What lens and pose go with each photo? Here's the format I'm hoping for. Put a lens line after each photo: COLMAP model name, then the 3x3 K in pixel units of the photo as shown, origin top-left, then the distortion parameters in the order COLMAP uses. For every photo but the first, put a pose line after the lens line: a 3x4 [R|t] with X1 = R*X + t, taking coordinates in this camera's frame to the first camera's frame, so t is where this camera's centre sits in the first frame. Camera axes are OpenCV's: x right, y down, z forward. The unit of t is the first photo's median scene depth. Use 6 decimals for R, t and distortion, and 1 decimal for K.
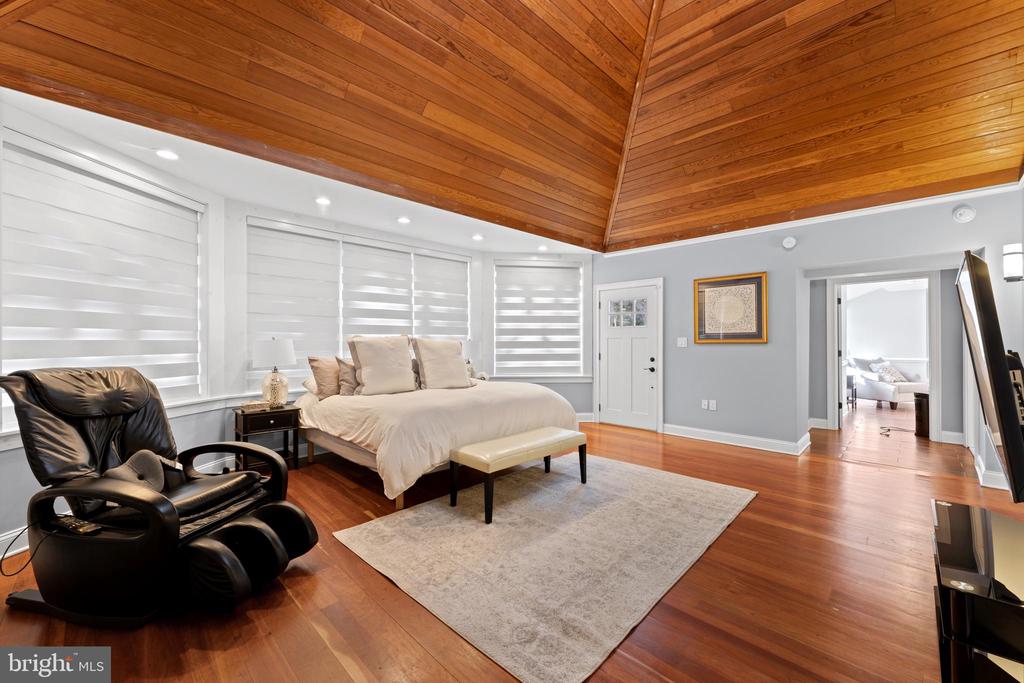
lens RADIAL K [[411.1, 0, 512.0], [0, 411.1, 341.5], [0, 0, 1]] dist [-0.001682, -0.000197]
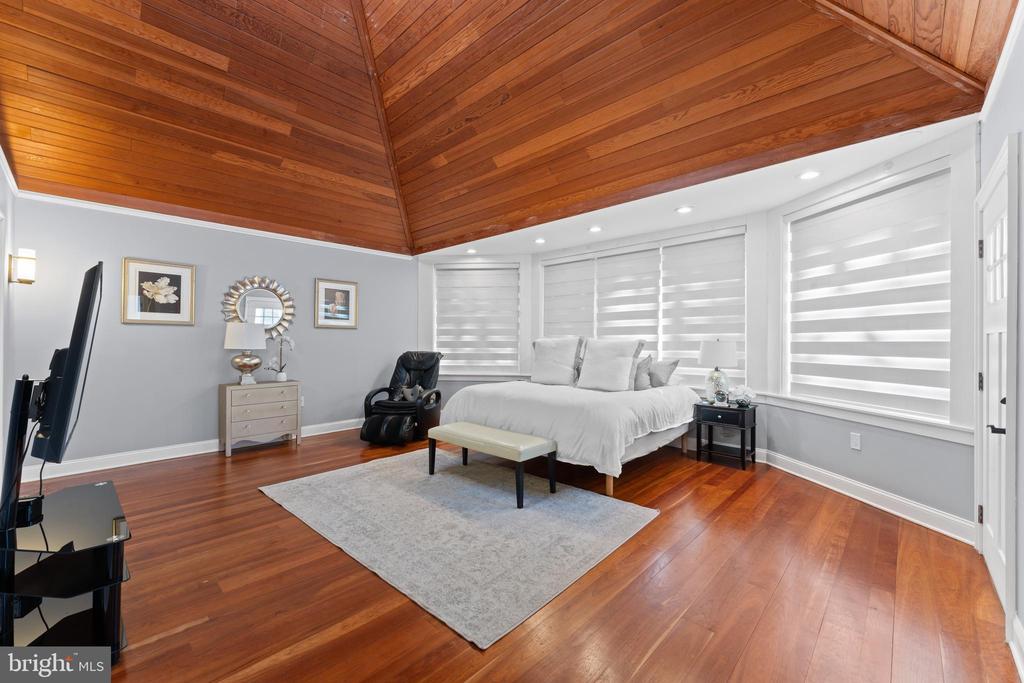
lens RADIAL K [[411.1, 0, 512.0], [0, 411.1, 341.5], [0, 0, 1]] dist [-0.001682, -0.000197]
pose [[0.020138, 0.002664, -0.999794, 0.780093], [0.000161, 0.999996, 0.002667, -0.003959], [0.999797, -0.000214, 0.020138, 0.732781]]
